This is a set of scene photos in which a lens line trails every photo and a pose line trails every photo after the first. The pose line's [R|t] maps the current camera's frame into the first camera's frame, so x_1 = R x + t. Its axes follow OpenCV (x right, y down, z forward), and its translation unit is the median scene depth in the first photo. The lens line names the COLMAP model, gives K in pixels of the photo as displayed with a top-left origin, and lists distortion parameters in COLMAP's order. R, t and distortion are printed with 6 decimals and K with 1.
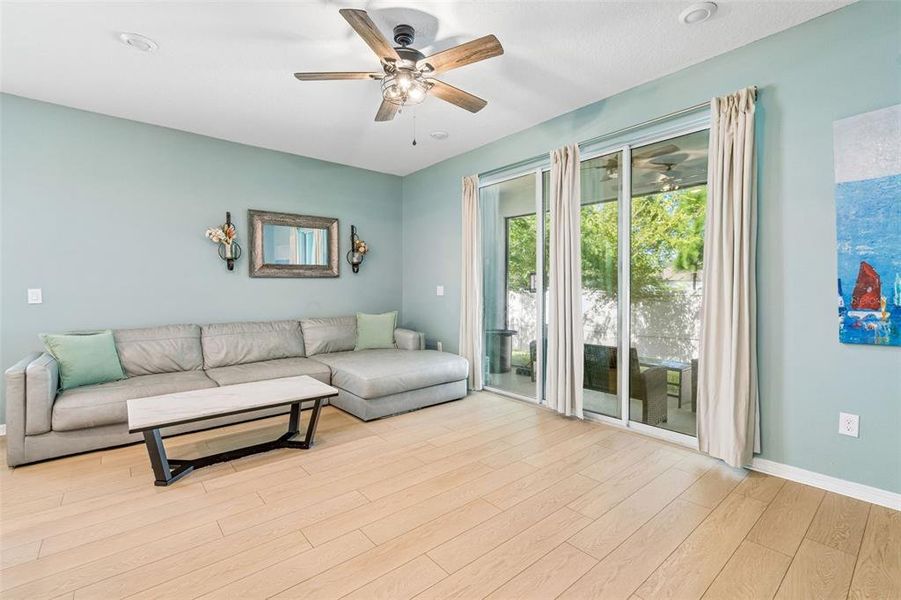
lens RADIAL K [[404.8, 0, 446.8], [0, 404.8, 288.9], [0, 0, 1]] dist [0.002907, 0.000147]
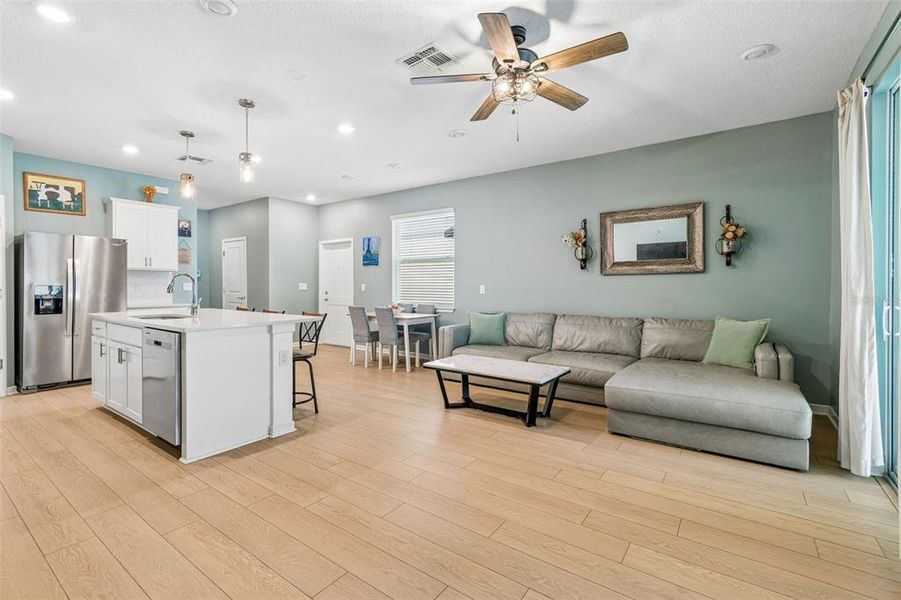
lens RADIAL K [[404.4, 0, 448.1], [0, 404.4, 290.1], [0, 0, 1]] dist [0.001385, -0.000048]
pose [[0.245041, 0.014610, -0.969403, 0.572988], [-0.004102, 0.999893, 0.014032, -0.003016], [0.969504, 0.000538, 0.245075, 0.414510]]
